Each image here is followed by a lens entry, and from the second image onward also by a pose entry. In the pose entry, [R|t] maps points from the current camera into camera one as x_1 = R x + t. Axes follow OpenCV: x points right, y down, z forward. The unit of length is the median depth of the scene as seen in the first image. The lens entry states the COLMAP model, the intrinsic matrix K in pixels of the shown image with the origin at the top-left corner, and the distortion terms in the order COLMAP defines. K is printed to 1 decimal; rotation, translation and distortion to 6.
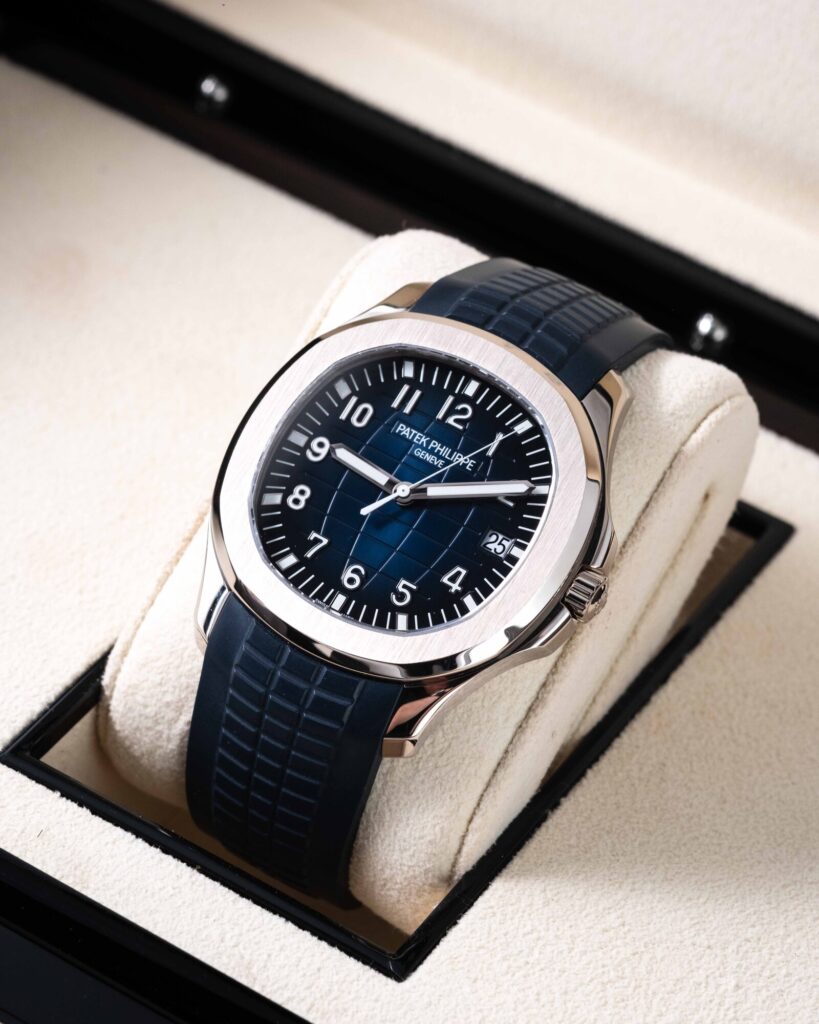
lens RADIAL K [[4558.6, 0, 405.9], [0, 4558.6, 517.5], [0, 0, 1]] dist [0.663426, 0.000000]
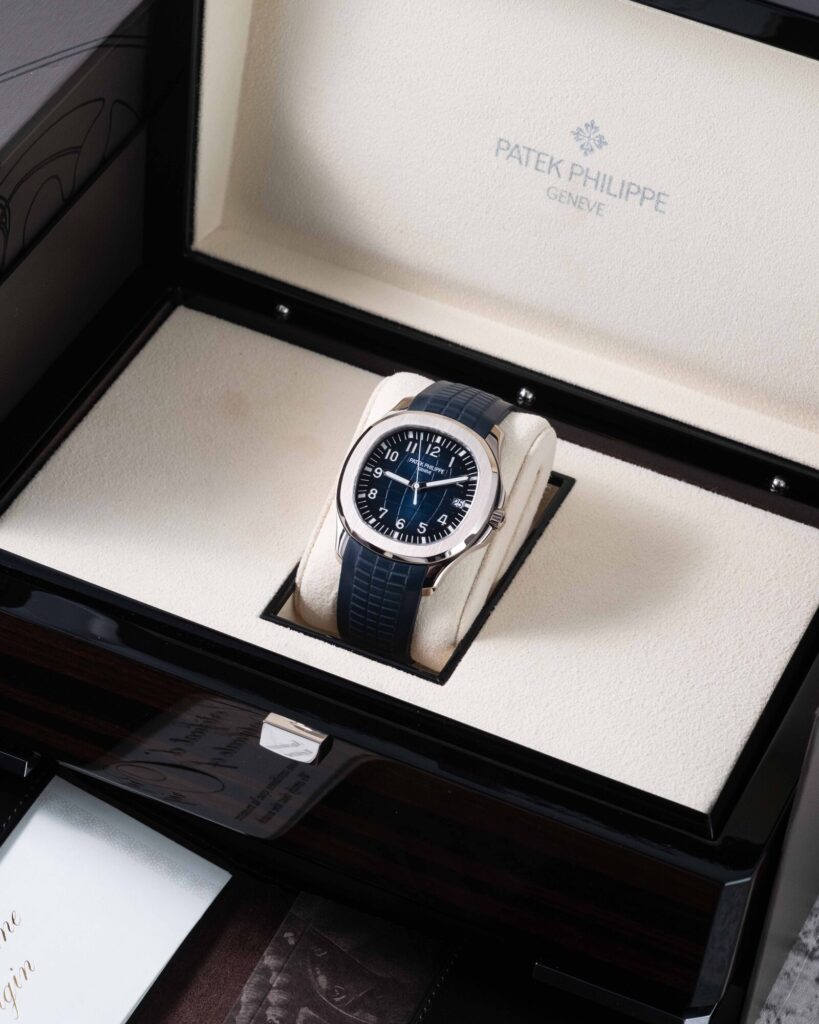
lens RADIAL K [[4558.6, 0, 409.4], [0, 4558.6, 511.0], [0, 0, 1]] dist [0.663426, 0.000000]
pose [[0.990494, -0.122345, 0.062880, -0.155243], [0.121566, 0.992453, 0.016083, -0.031434], [-0.064373, -0.008286, 0.997891, -1.380583]]
